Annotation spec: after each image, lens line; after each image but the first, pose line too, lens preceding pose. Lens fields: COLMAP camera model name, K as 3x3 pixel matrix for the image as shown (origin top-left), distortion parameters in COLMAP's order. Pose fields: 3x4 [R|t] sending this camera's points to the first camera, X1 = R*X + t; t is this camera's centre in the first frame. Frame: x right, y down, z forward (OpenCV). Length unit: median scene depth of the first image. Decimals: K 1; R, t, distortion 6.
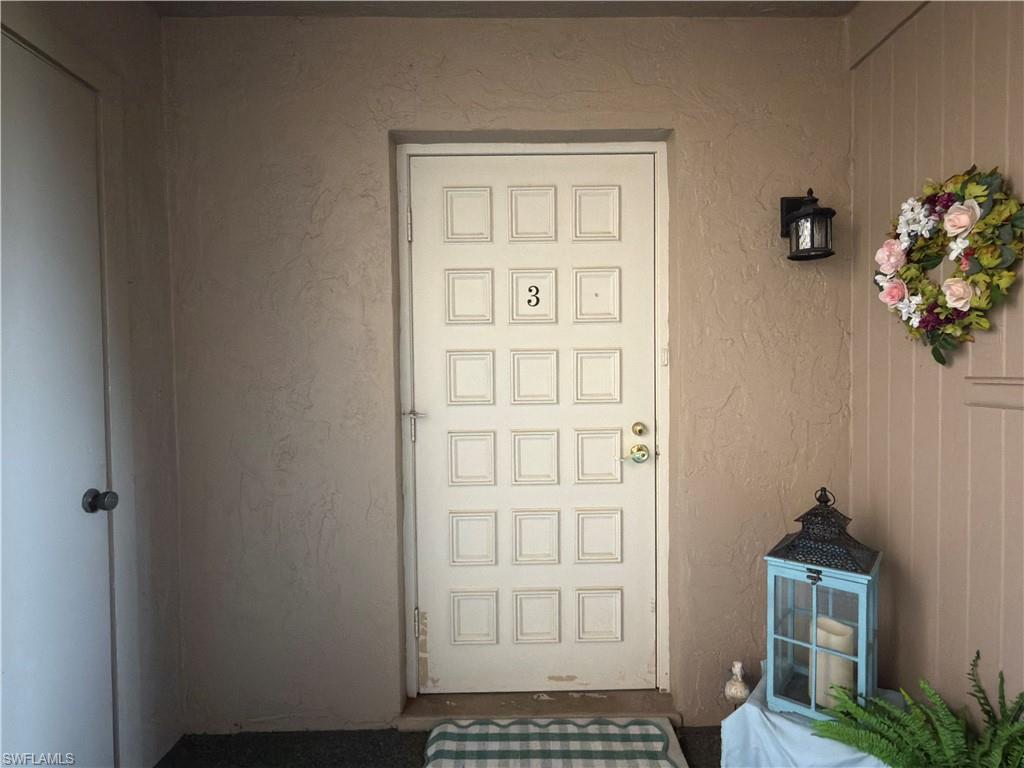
lens RADIAL K [[543.9, 0, 515.0], [0, 543.9, 382.9], [0, 0, 1]] dist [-0.000515, -0.000336]
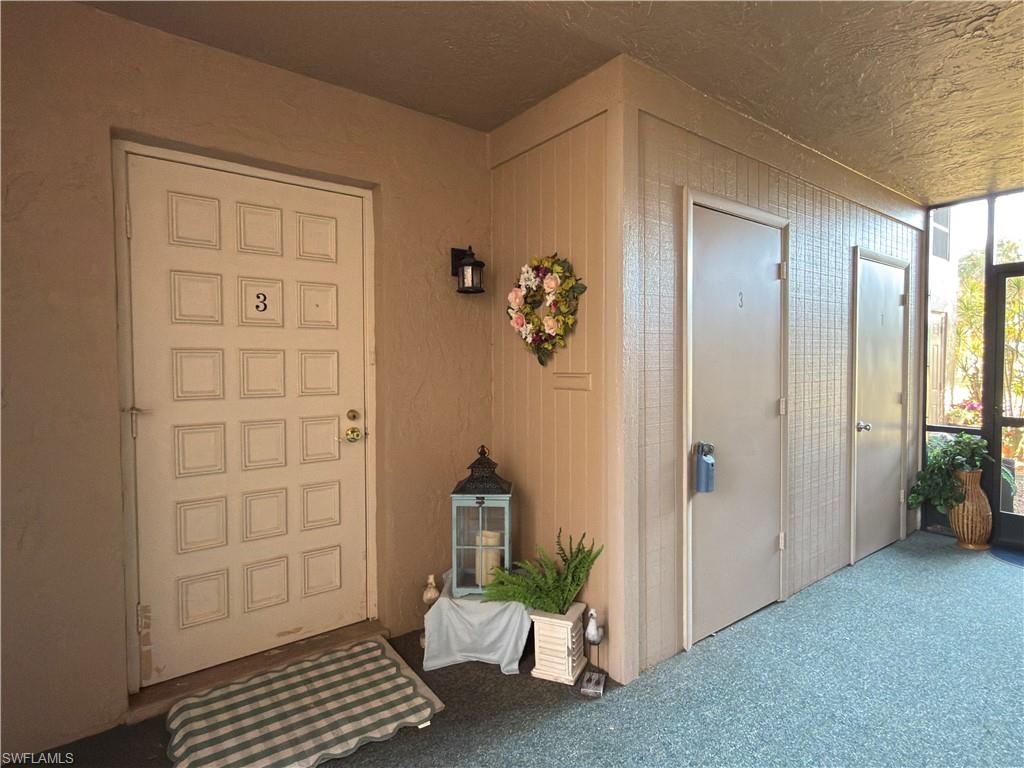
lens RADIAL K [[543.9, 0, 515.0], [0, 543.9, 382.9], [0, 0, 1]] dist [-0.000515, -0.000336]
pose [[0.795939, -0.011112, 0.605274, -0.287839], [0.009663, 0.999937, 0.005651, 0.009041], [-0.605299, 0.001351, 0.795997, -0.278043]]
